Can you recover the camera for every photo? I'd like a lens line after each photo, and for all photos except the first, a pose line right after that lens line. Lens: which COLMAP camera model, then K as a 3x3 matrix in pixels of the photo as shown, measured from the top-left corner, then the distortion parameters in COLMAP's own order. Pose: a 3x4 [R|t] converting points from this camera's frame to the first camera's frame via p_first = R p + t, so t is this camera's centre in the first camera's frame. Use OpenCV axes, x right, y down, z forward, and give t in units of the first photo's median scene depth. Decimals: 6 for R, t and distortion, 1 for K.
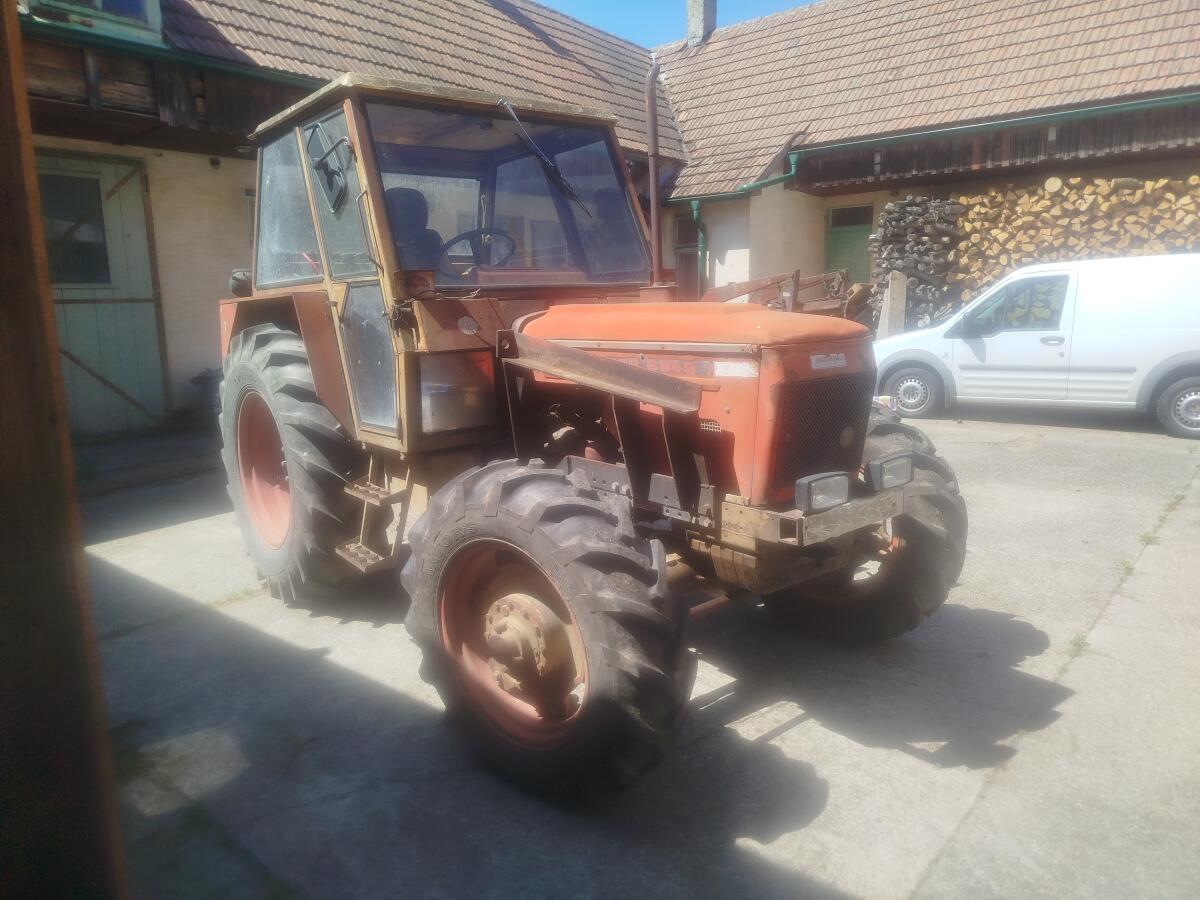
lens RADIAL K [[902.3, 0, 600.7], [0, 902.3, 451.3], [0, 0, 1]] dist [-0.005810, -0.002555]
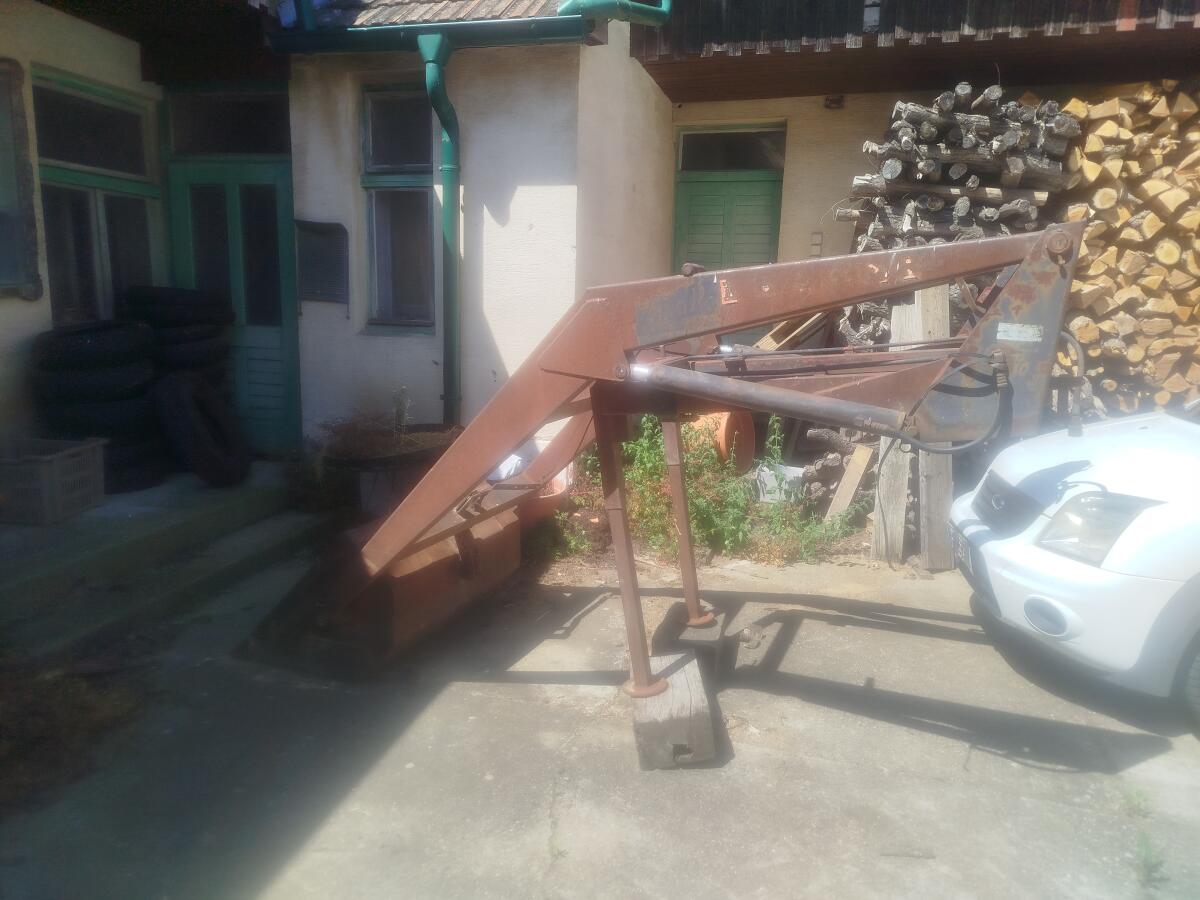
lens RADIAL K [[902.3, 0, 602.8], [0, 902.3, 449.7], [0, 0, 1]] dist [-0.005810, -0.002555]
pose [[0.915632, -0.024737, 0.401256, 0.023096], [0.026130, 0.999657, 0.002002, -0.123854], [-0.401167, 0.008652, 0.915964, 0.702954]]
